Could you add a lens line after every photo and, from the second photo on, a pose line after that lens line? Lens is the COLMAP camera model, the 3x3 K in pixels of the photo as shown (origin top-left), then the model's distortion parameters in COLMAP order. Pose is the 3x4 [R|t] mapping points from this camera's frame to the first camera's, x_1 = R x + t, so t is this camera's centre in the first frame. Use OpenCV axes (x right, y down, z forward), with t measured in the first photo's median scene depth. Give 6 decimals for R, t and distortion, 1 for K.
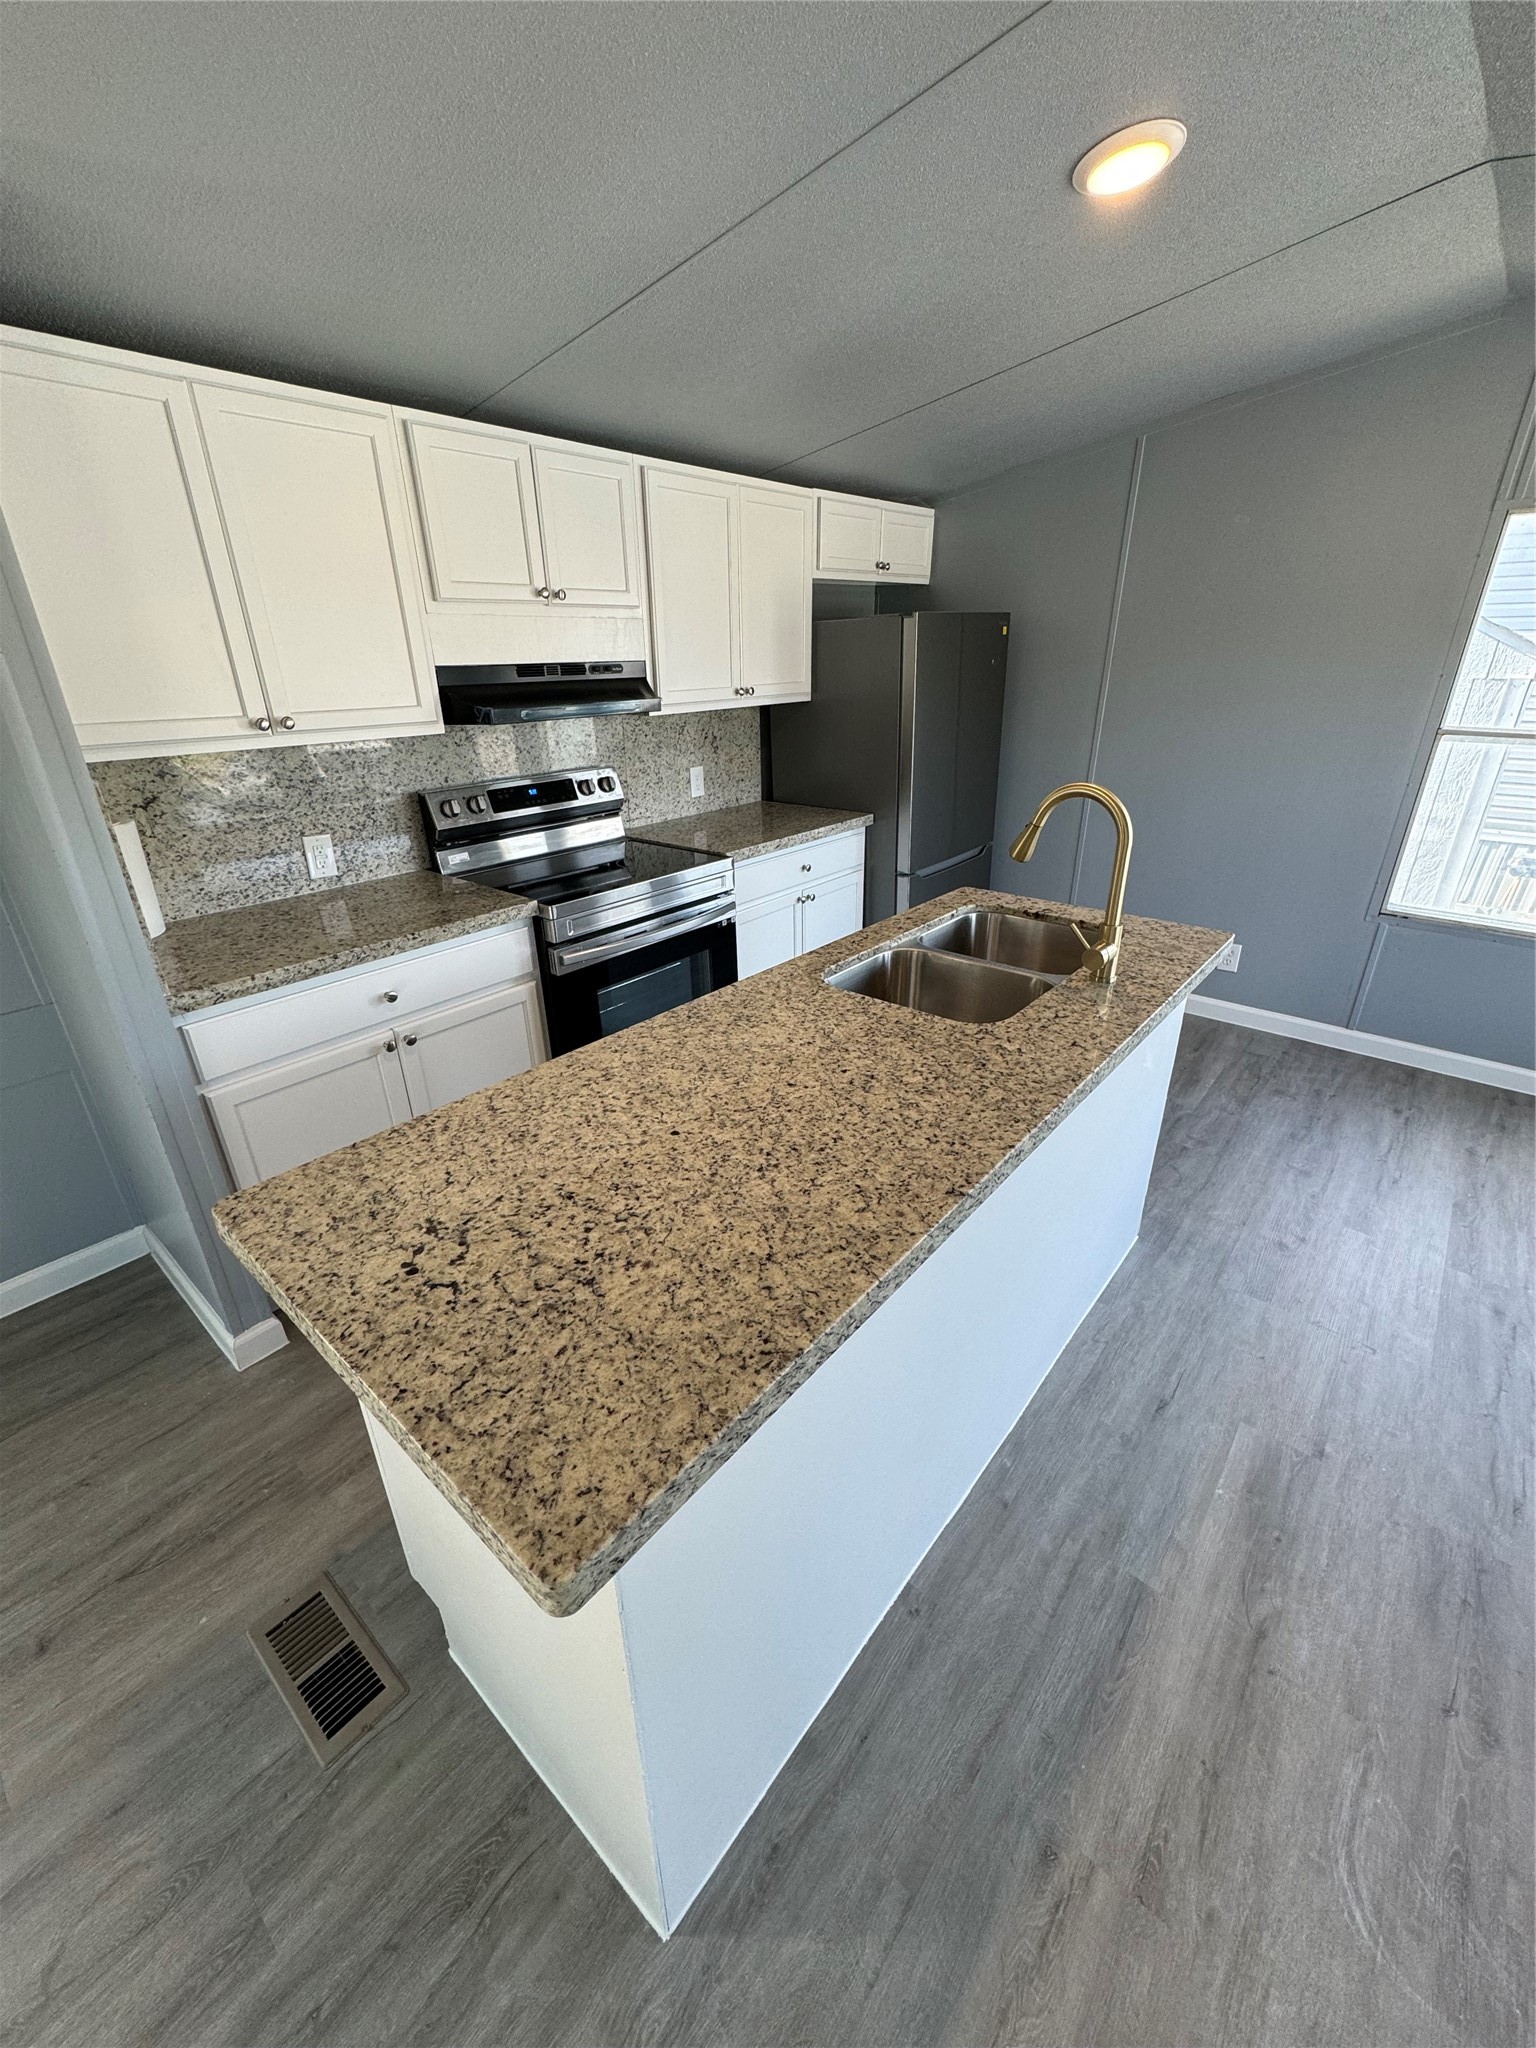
lens RADIAL K [[814.0, 0, 774.1], [0, 814.0, 1026.0], [0, 0, 1]] dist [-0.002558, 0.000905]
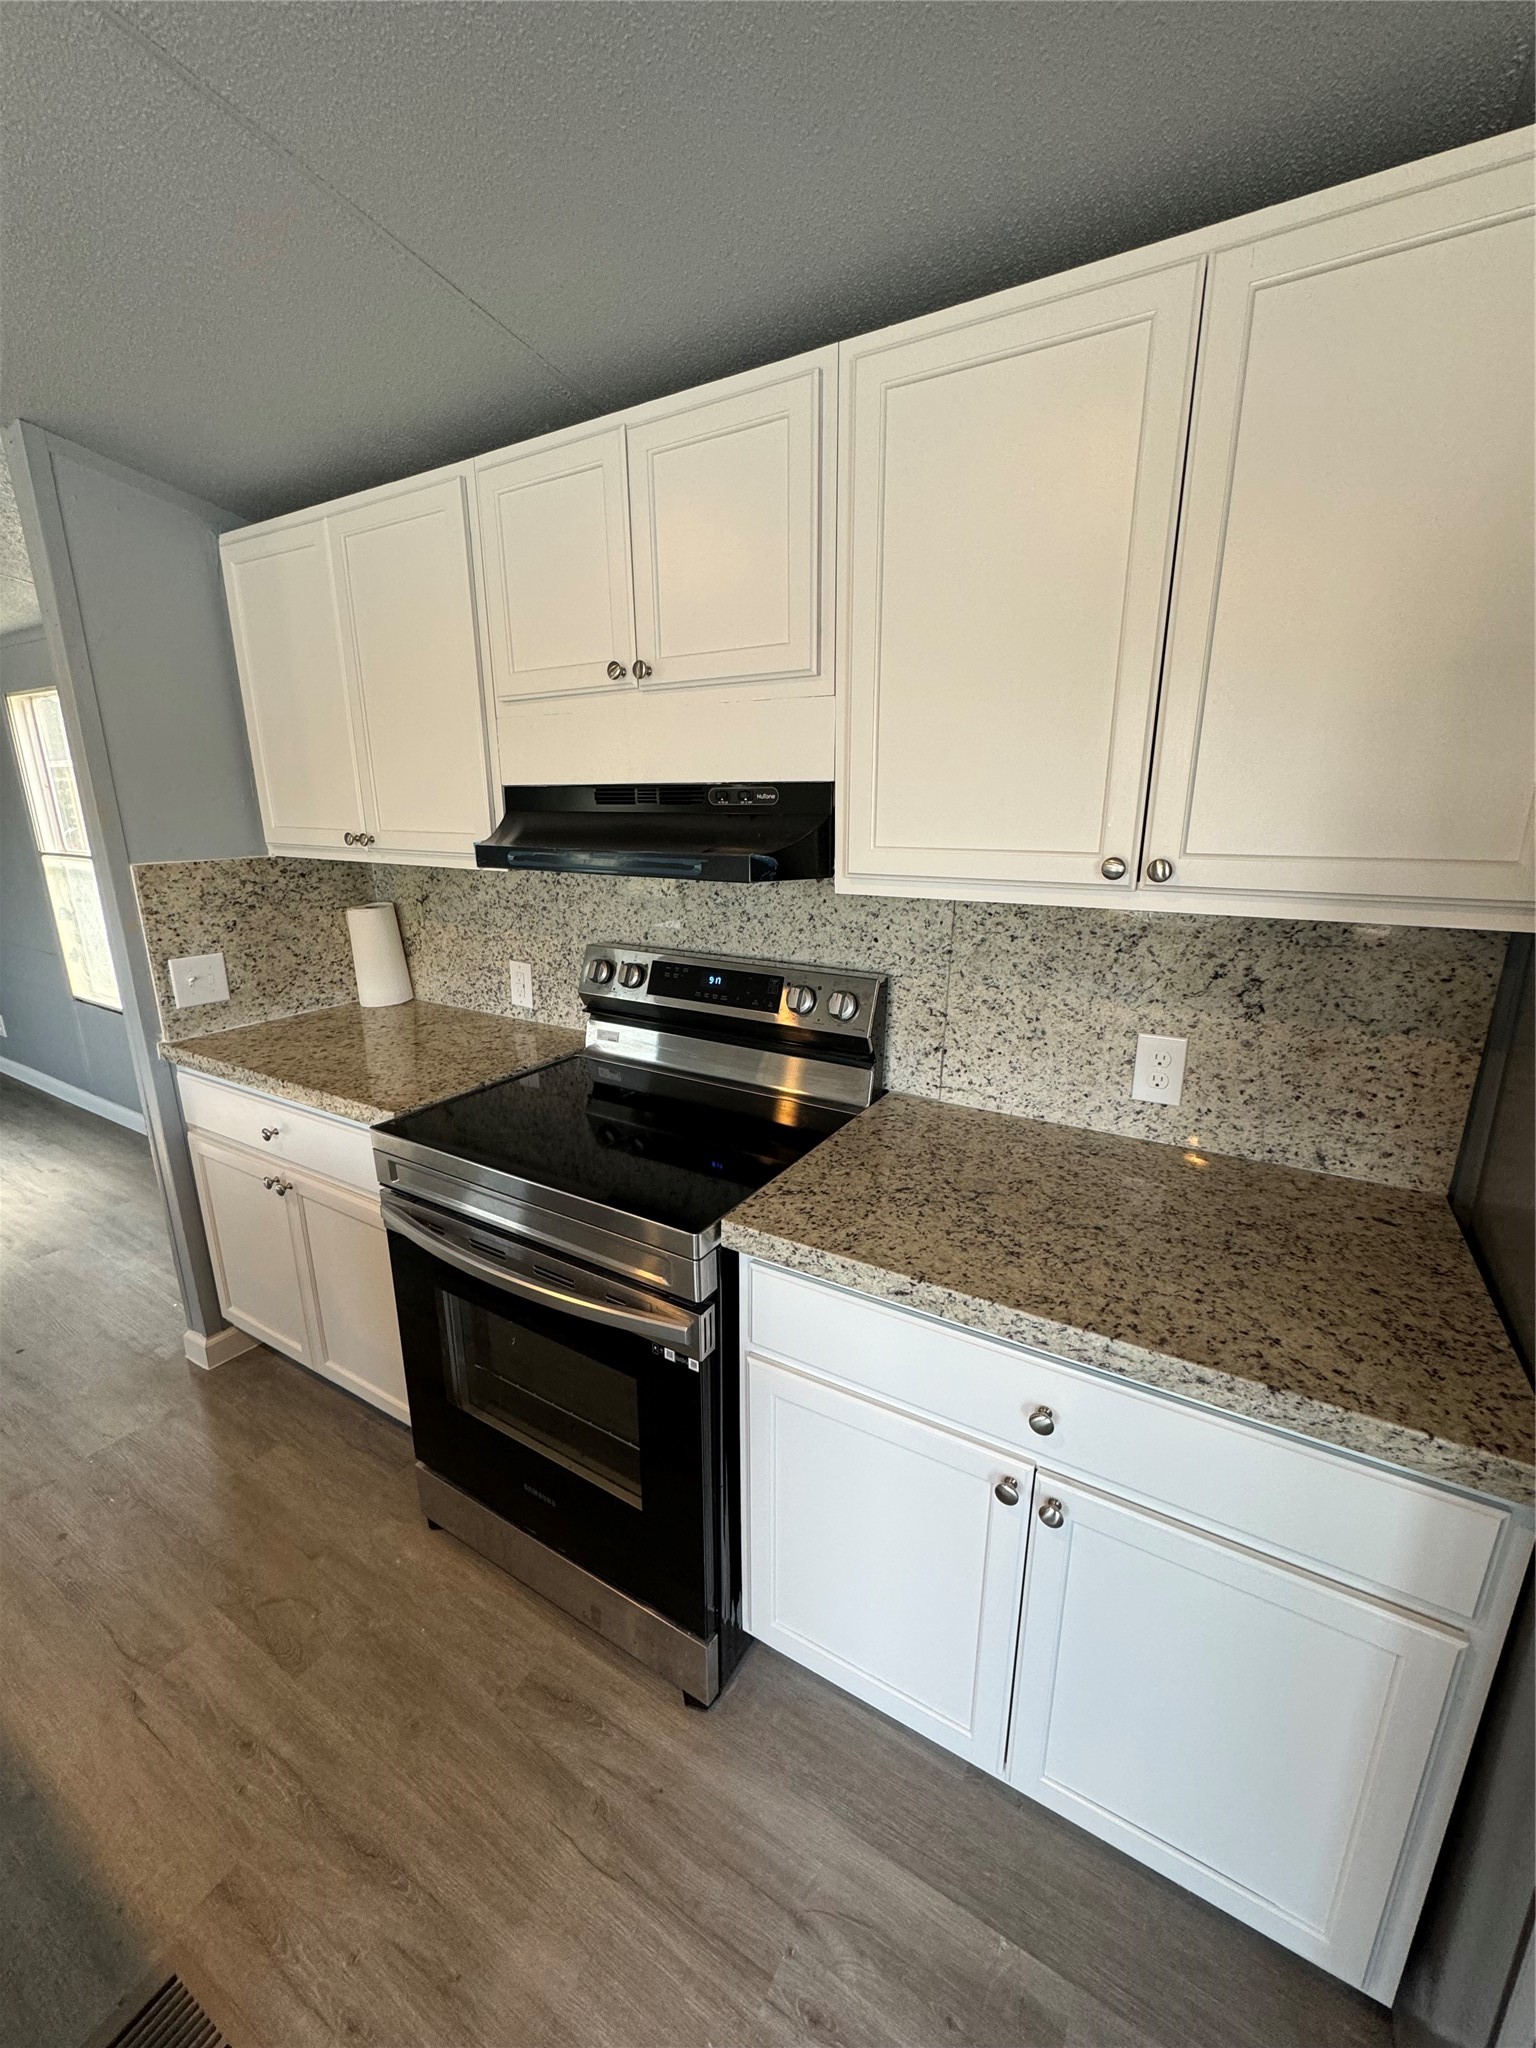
lens RADIAL K [[814.0, 0, 773.4], [0, 814.0, 1024.9], [0, 0, 1]] dist [-0.002558, 0.000905]
pose [[0.164114, 0.277726, -0.946538, 0.382417], [-0.415036, 0.889924, 0.189154, -0.480202], [0.894881, 0.361805, 0.261315, 1.080932]]
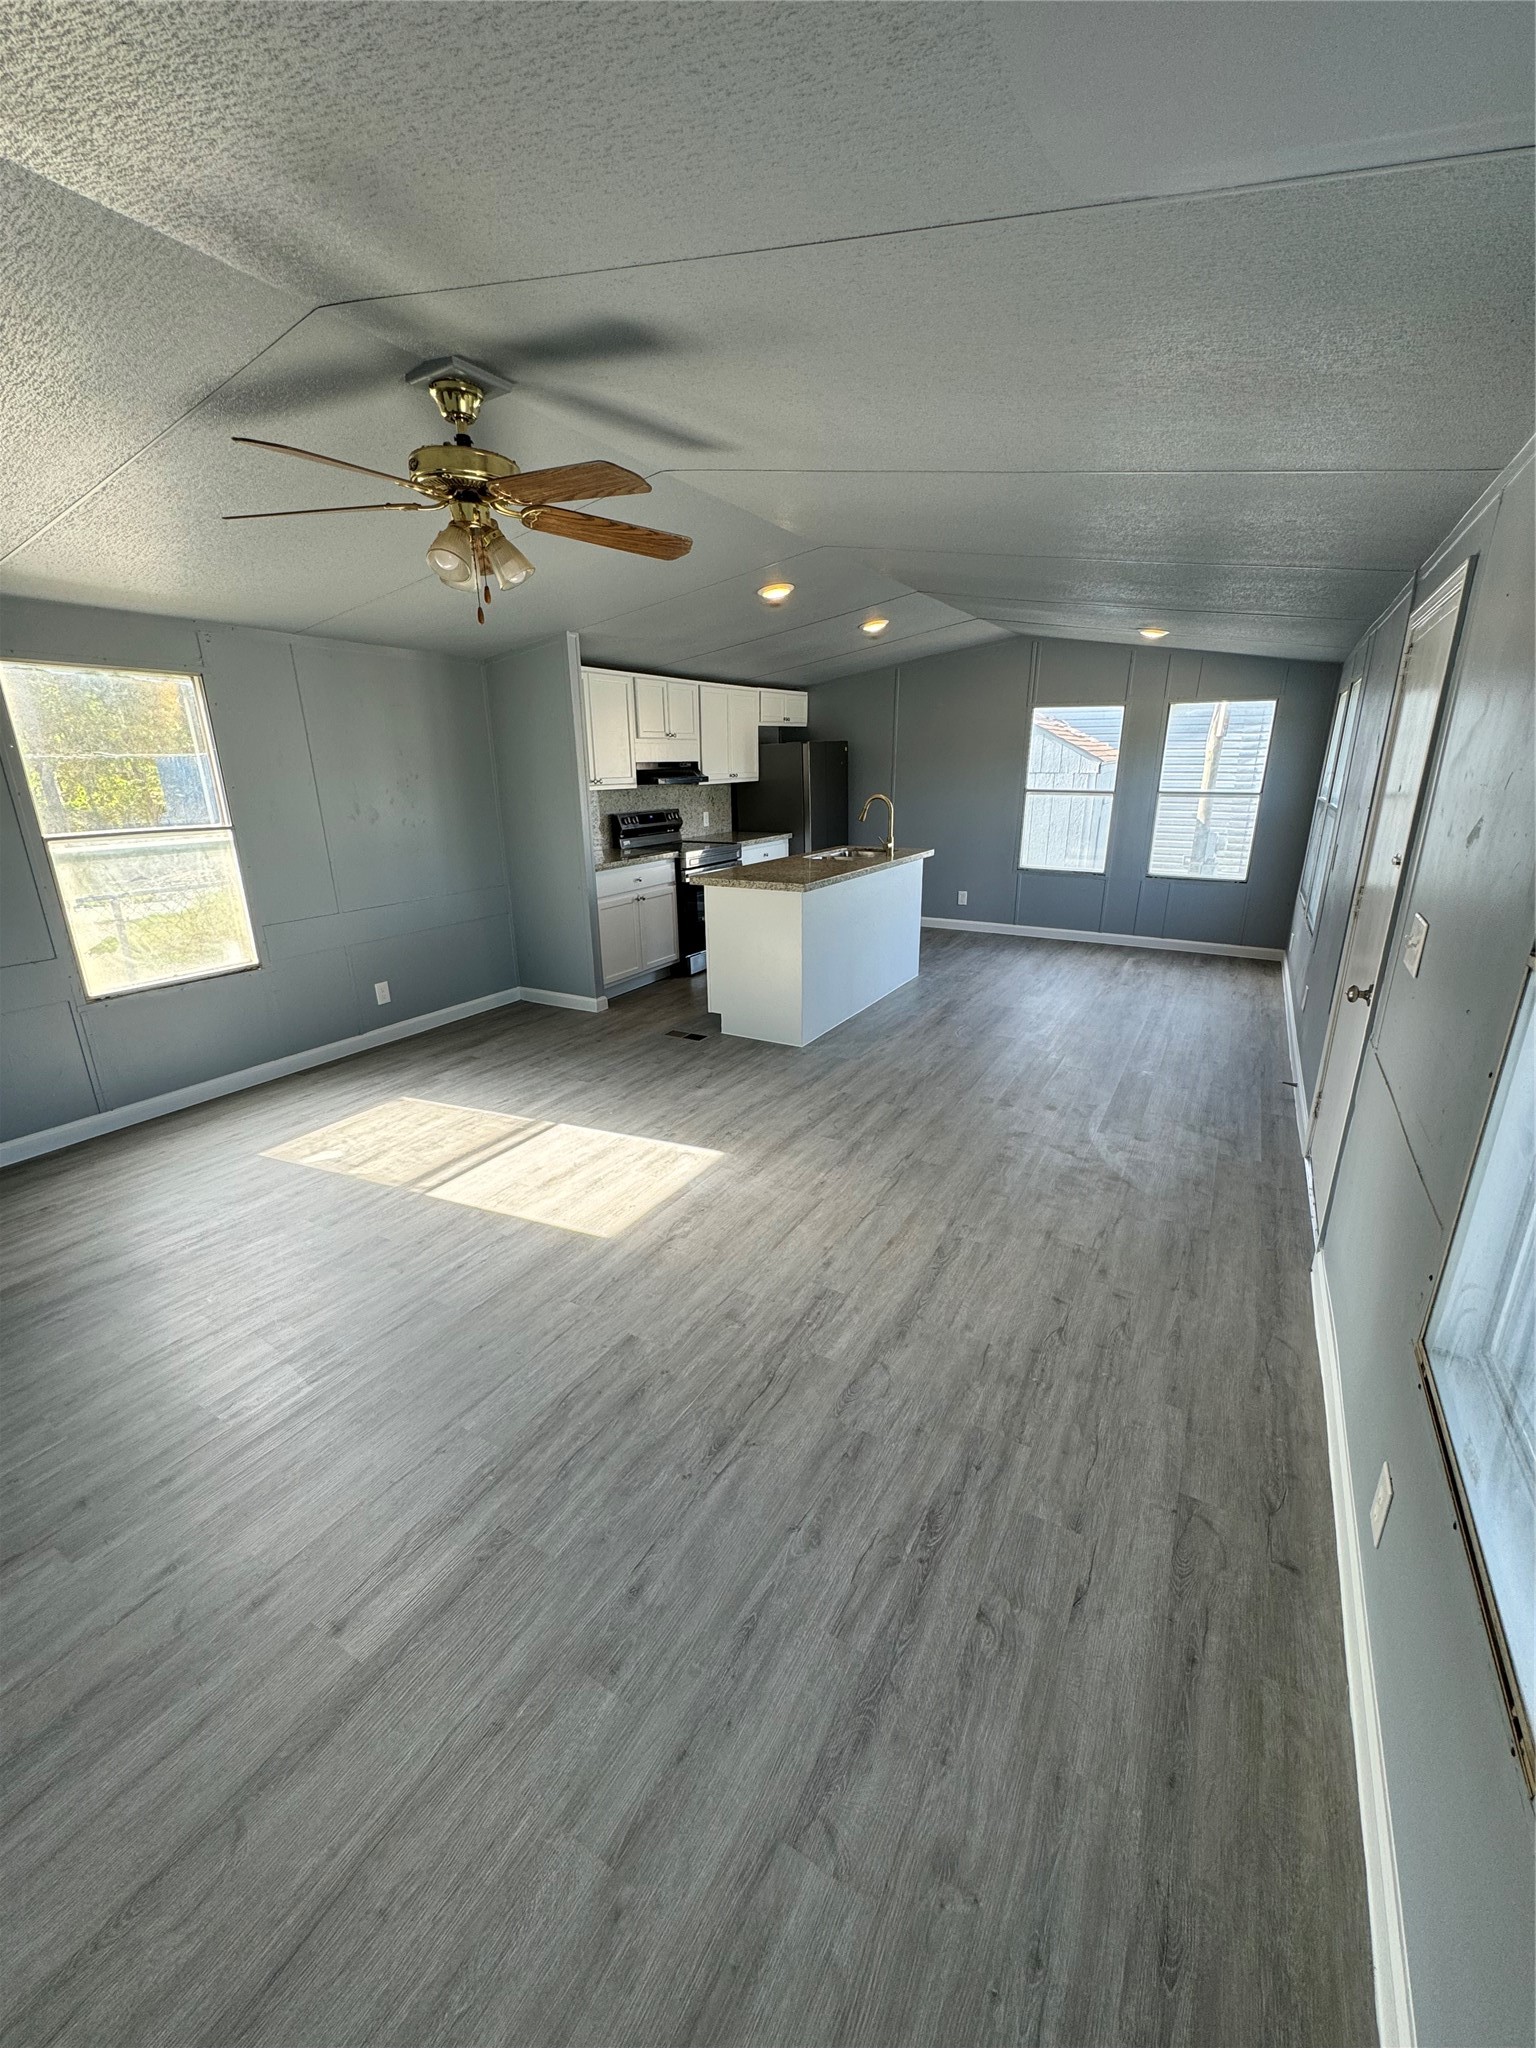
lens RADIAL K [[814.0, 0, 772.0], [0, 814.0, 1027.9], [0, 0, 1]] dist [-0.002558, 0.000905]
pose [[0.983990, -0.053555, 0.169989, -0.464460], [0.072862, 0.991318, -0.109453, 0.687090], [-0.162652, 0.120086, 0.979349, -1.457020]]
